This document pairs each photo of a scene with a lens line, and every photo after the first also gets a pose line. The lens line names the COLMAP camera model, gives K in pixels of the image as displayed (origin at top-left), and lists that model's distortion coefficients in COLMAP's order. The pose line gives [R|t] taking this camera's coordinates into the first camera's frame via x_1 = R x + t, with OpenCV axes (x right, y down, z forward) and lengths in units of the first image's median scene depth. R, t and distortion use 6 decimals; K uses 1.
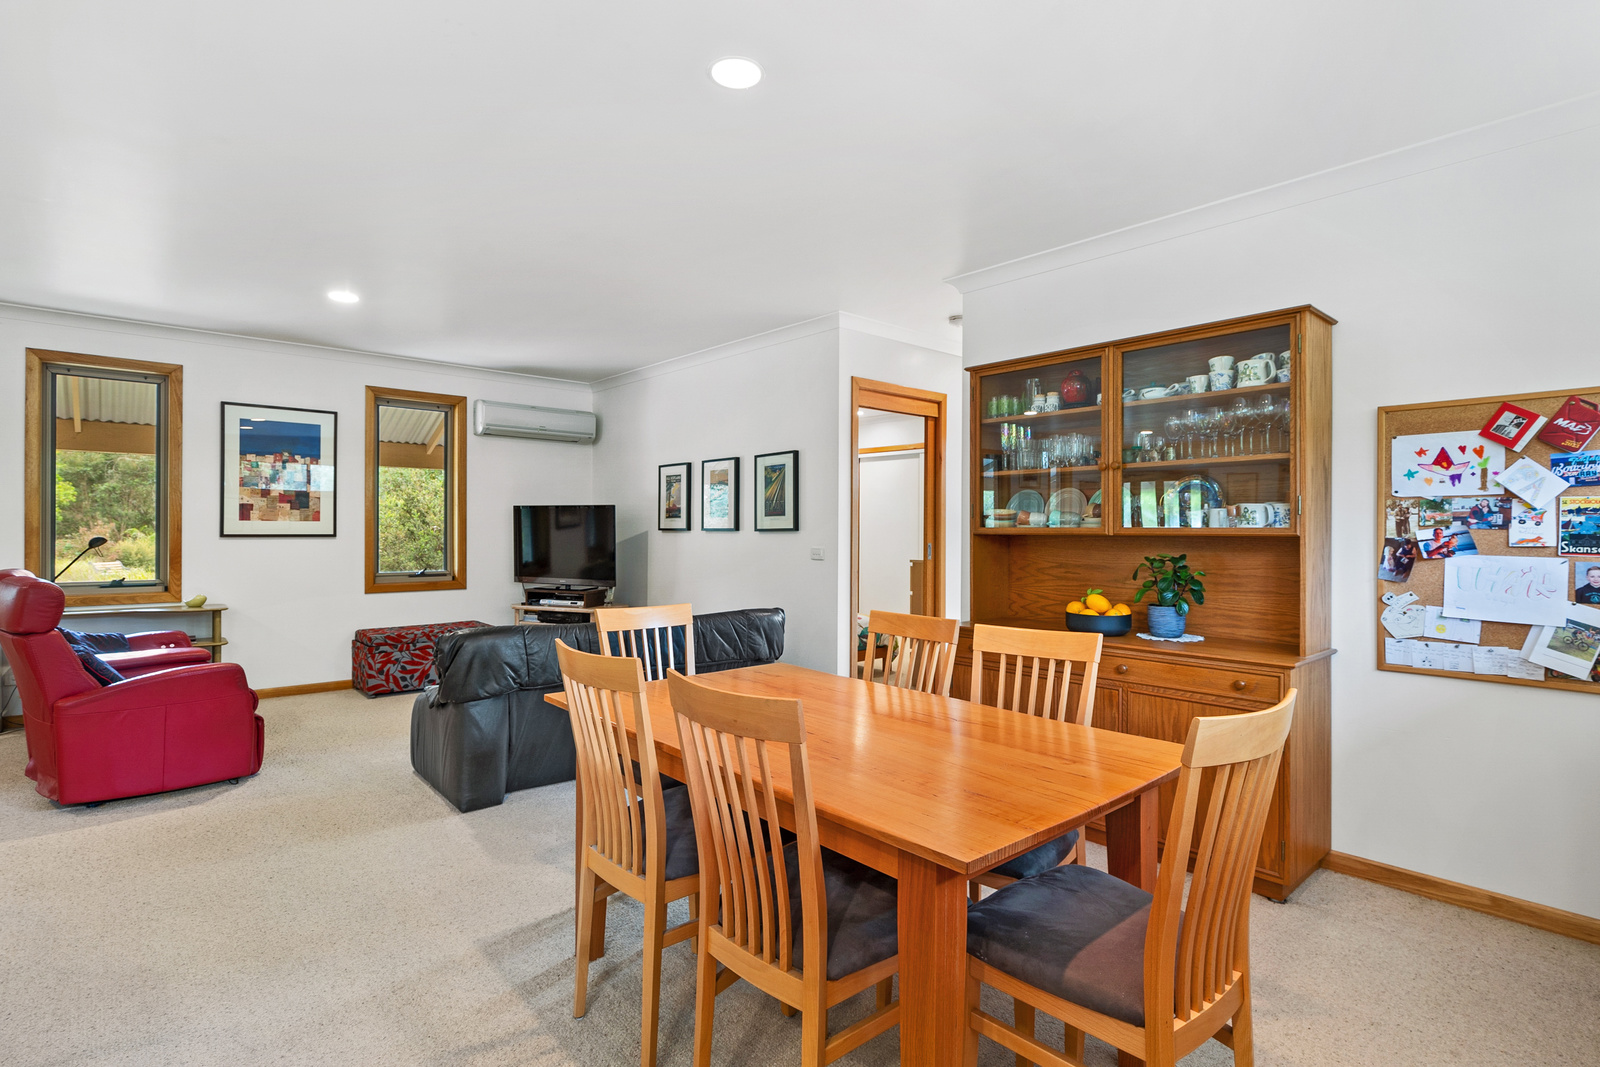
lens RADIAL K [[787.2, 0, 798.2], [0, 787.2, 526.7], [0, 0, 1]] dist [0.000413, 0.000327]
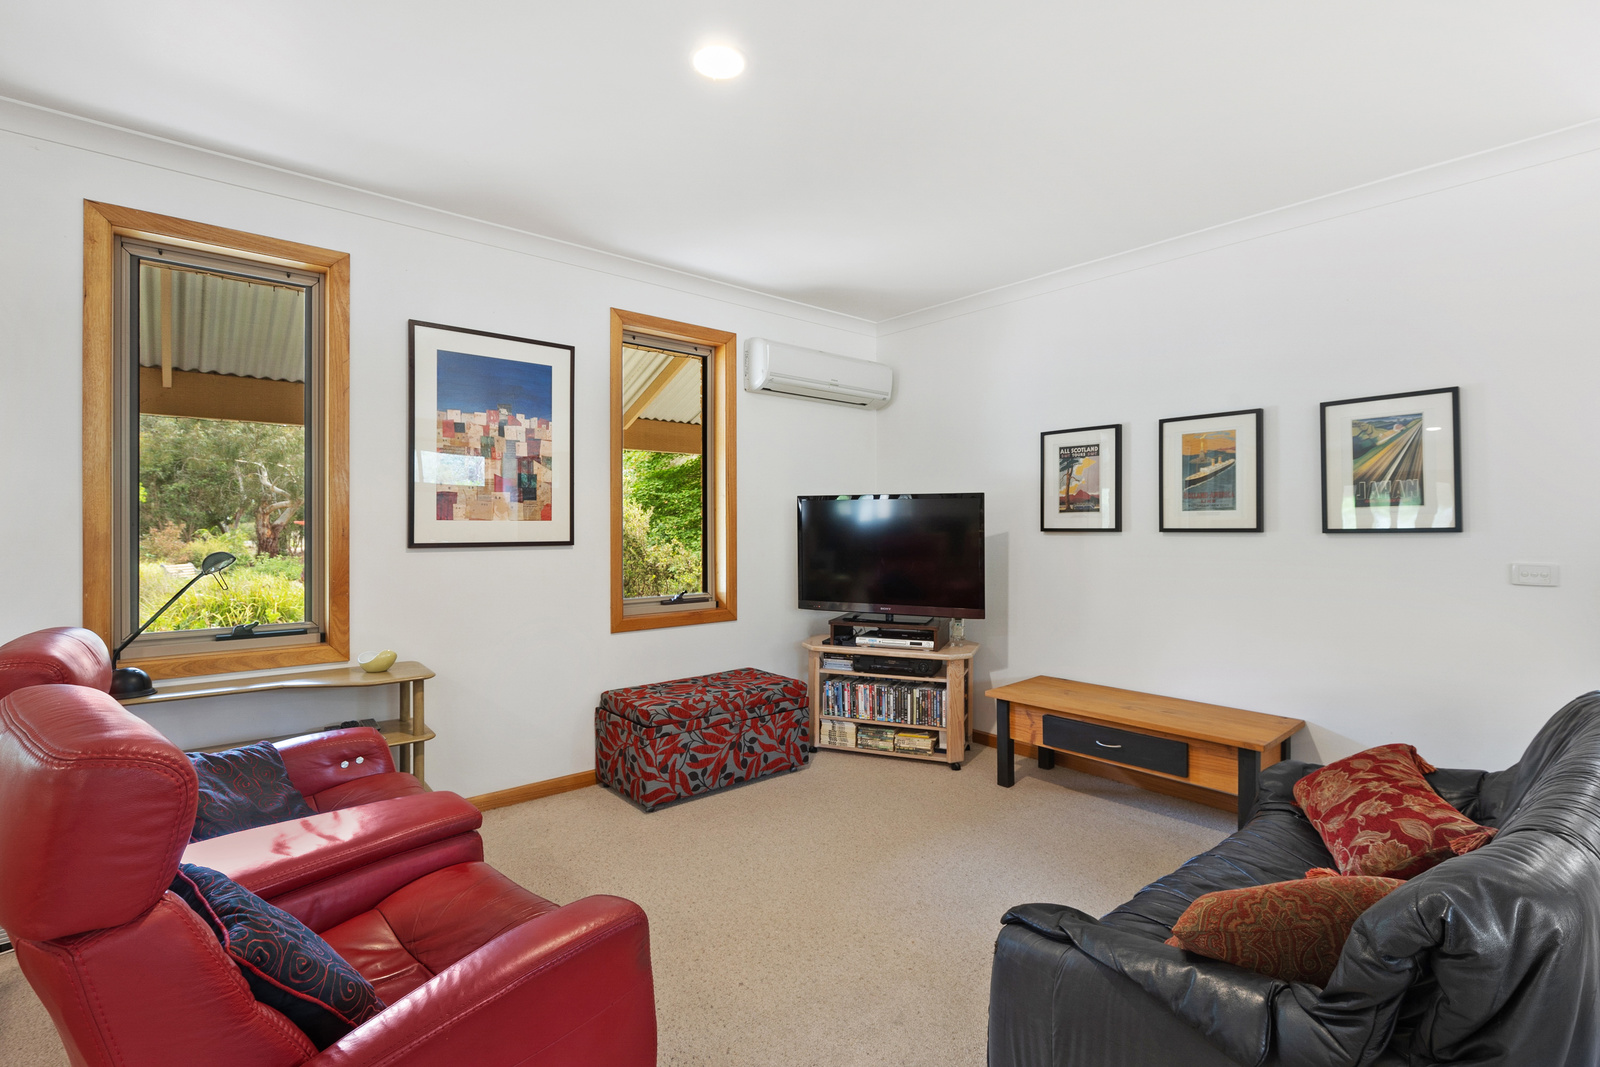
lens RADIAL K [[743.4, 0, 802.9], [0, 743.4, 521.9], [0, 0, 1]] dist [-0.001161, -0.000213]
pose [[0.999859, -0.006118, -0.015616, -0.409279], [0.006096, 0.999980, -0.001446, -0.003959], [0.015624, 0.001351, 0.999877, 0.424597]]
